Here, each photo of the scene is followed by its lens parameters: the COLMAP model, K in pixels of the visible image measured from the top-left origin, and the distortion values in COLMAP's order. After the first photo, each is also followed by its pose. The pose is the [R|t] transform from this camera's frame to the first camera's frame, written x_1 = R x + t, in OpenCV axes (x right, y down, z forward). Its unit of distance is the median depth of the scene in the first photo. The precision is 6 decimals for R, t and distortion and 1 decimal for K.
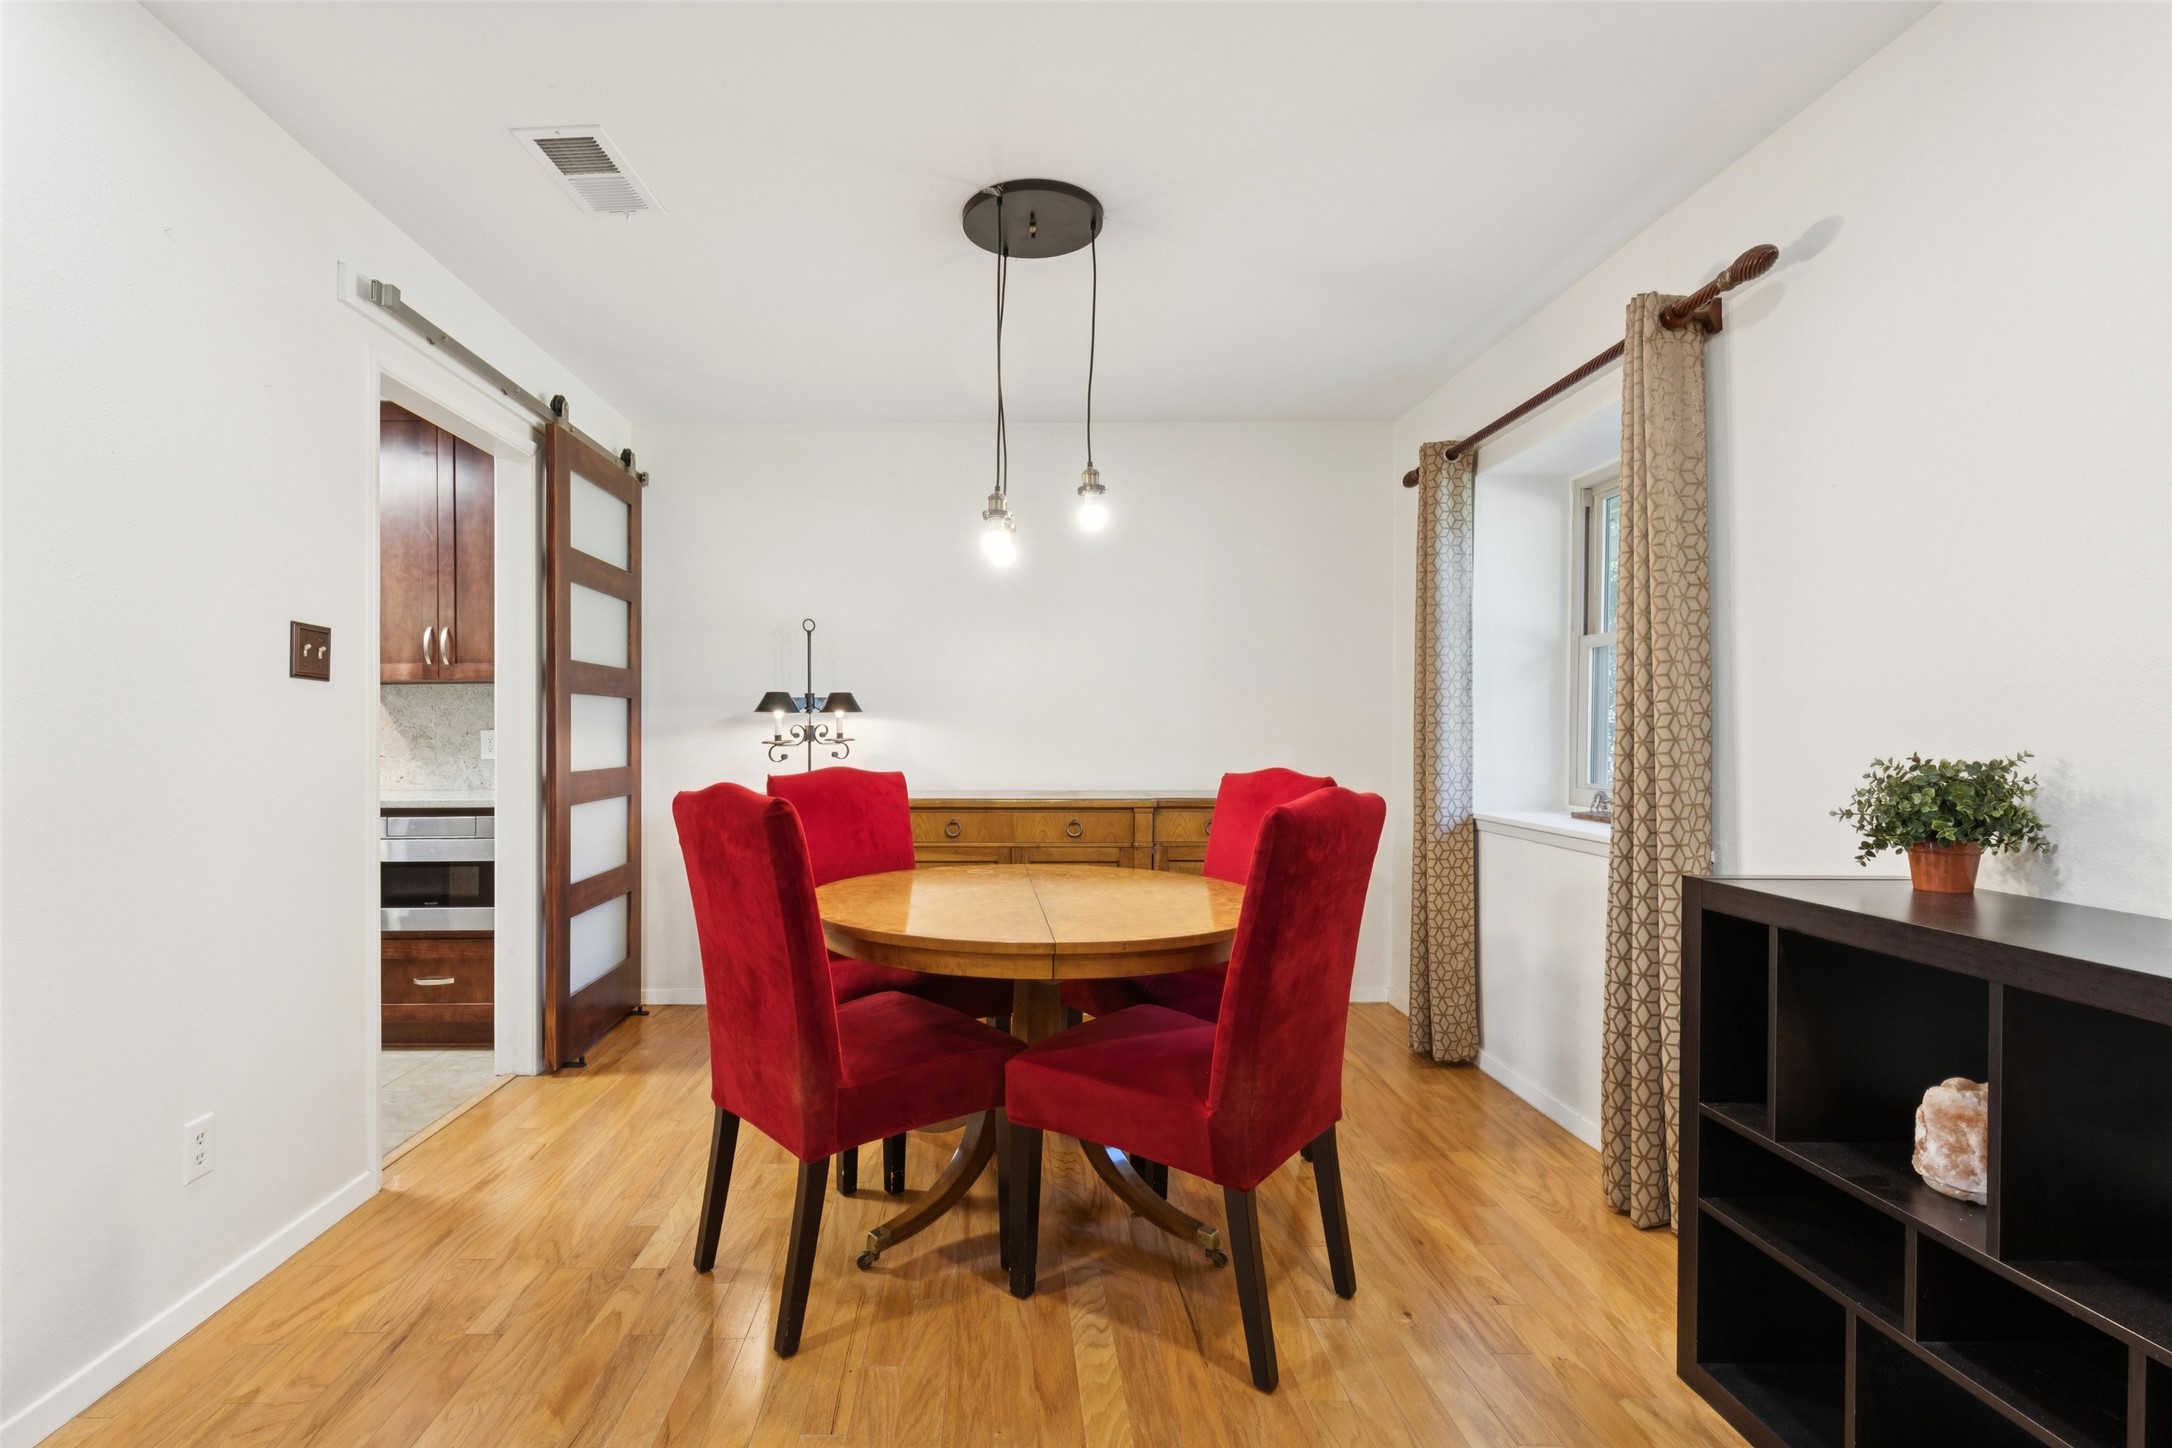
lens RADIAL K [[947.5, 0, 1083.8], [0, 947.5, 745.9], [0, 0, 1]] dist [0.002678, -0.000007]
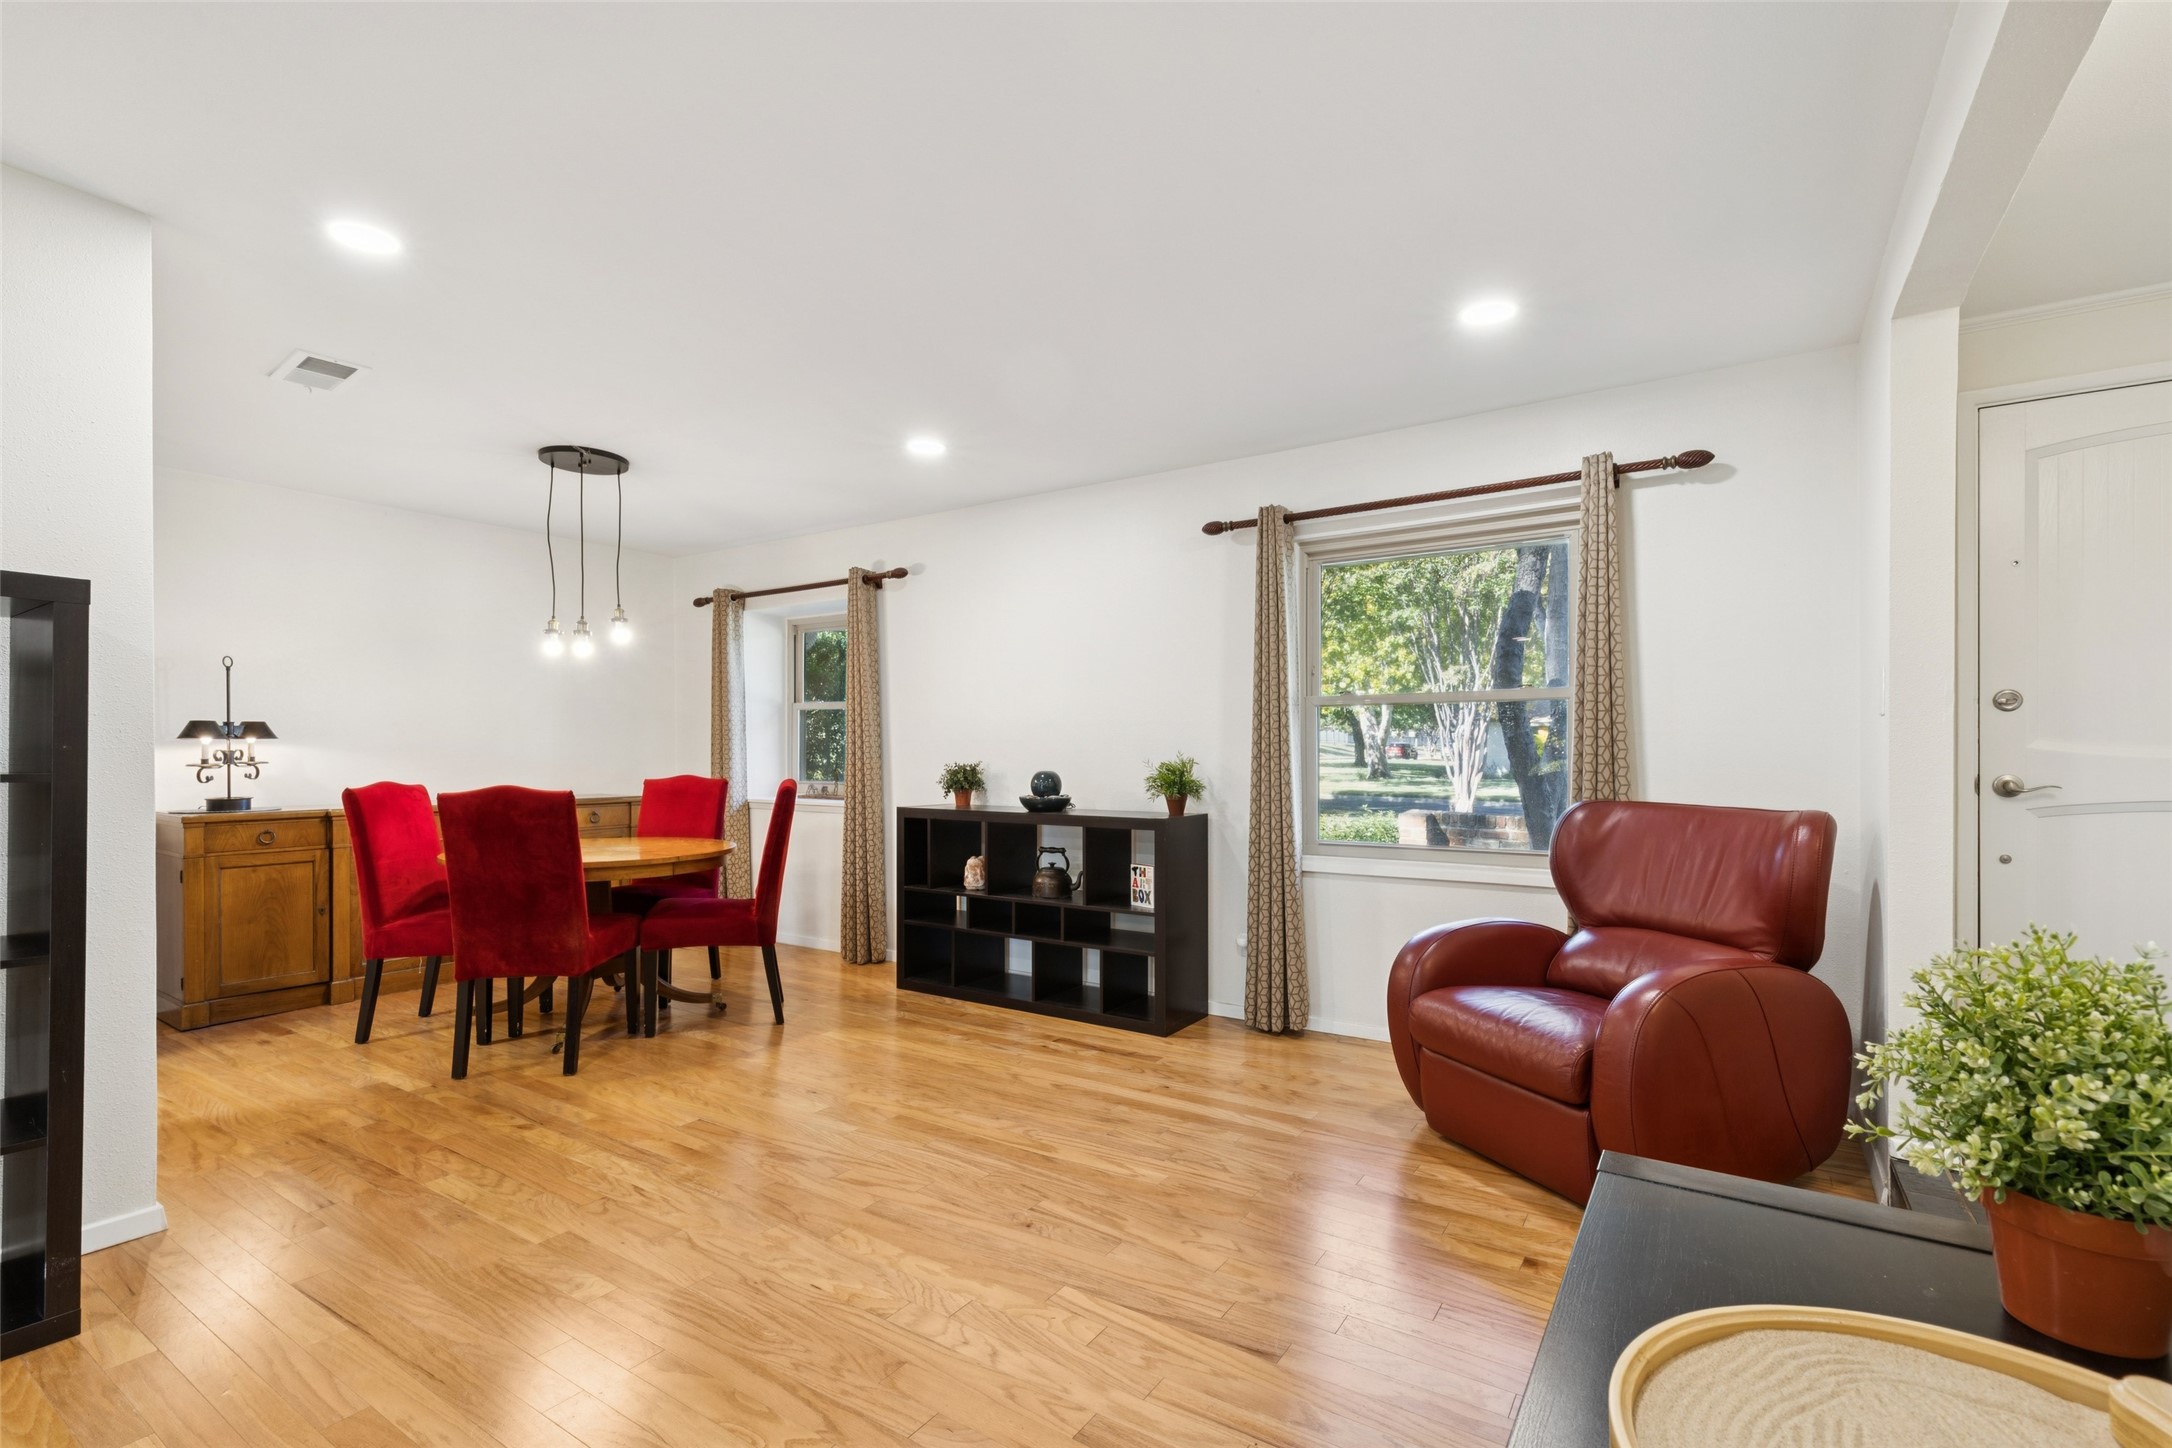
lens RADIAL K [[975.8, 0, 1082.3], [0, 975.8, 744.8], [0, 0, 1]] dist [-0.000899, -0.000346]
pose [[0.554501, 0.004296, 0.832172, -1.031465], [0.012012, 0.999841, -0.013165, -0.000580], [-0.832096, 0.017296, 0.554362, -0.738460]]
